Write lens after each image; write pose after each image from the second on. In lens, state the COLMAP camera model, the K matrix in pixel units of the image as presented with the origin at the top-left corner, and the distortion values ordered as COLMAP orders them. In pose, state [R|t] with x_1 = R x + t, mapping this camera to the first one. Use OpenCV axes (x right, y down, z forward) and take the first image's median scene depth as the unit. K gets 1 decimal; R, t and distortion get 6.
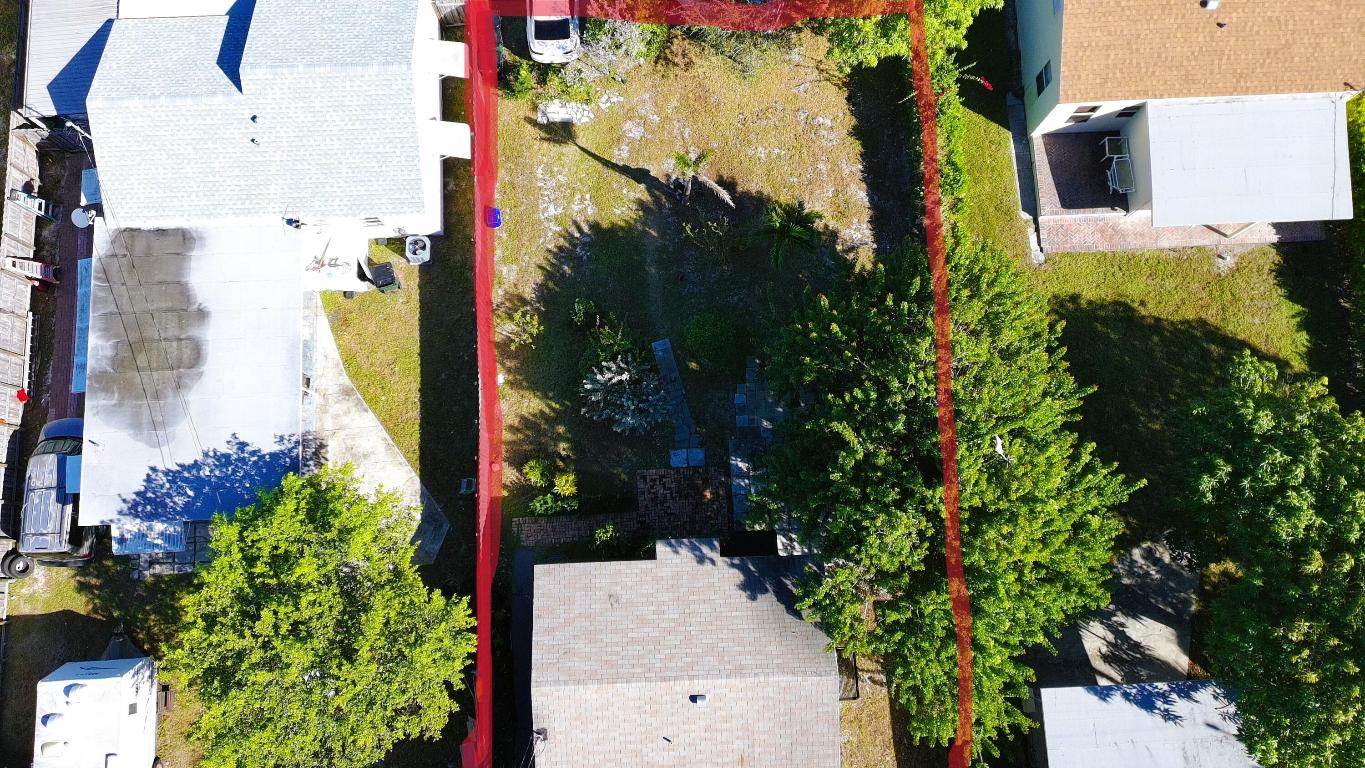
lens RADIAL K [[1016.2, 0, 684.1], [0, 1016.2, 385.1], [0, 0, 1]] dist [0.057217, -0.044931]
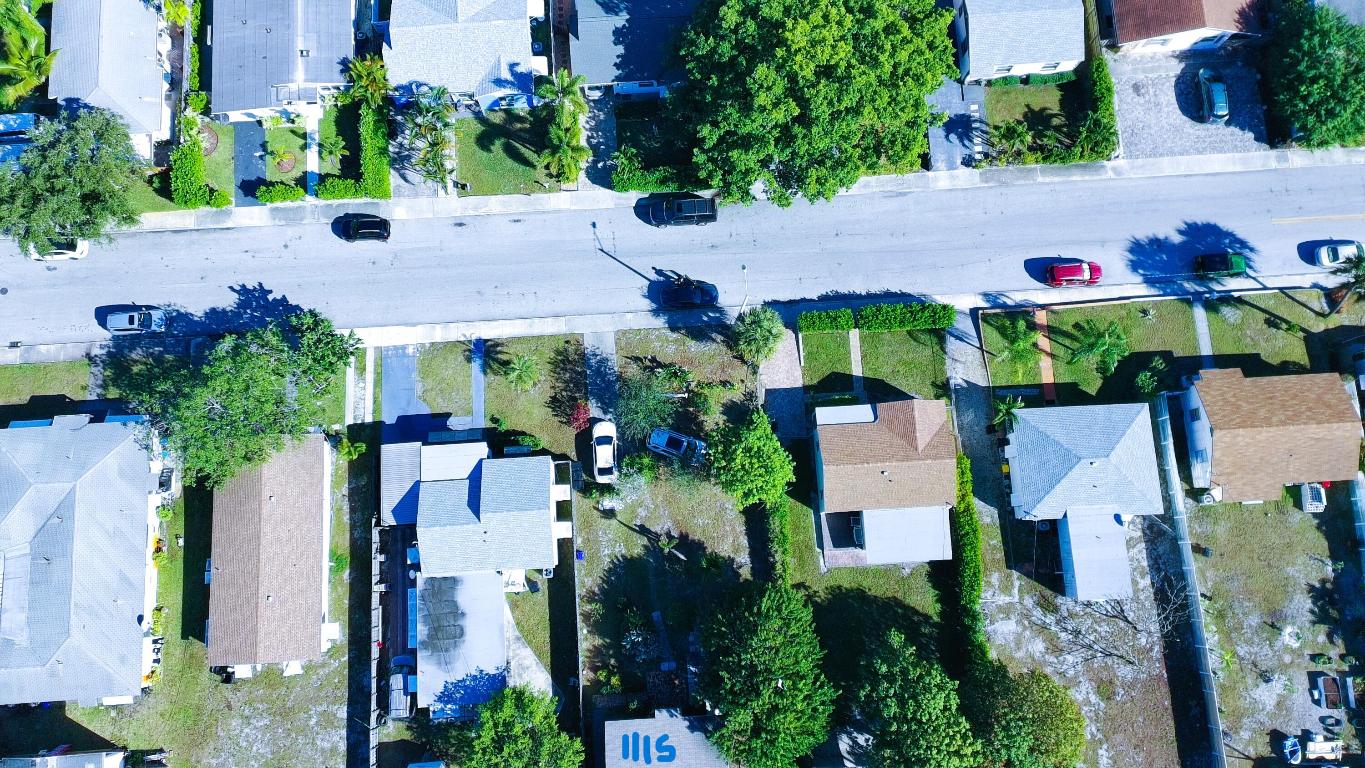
lens RADIAL K [[1016.2, 0, 689.1], [0, 1016.2, 384.7], [0, 0, 1]] dist [0.057217, -0.044931]
pose [[0.999912, -0.012671, 0.003892, 0.050825], [0.012691, 0.999906, -0.005193, -0.551876], [-0.003825, 0.005242, 0.999979, -1.305682]]
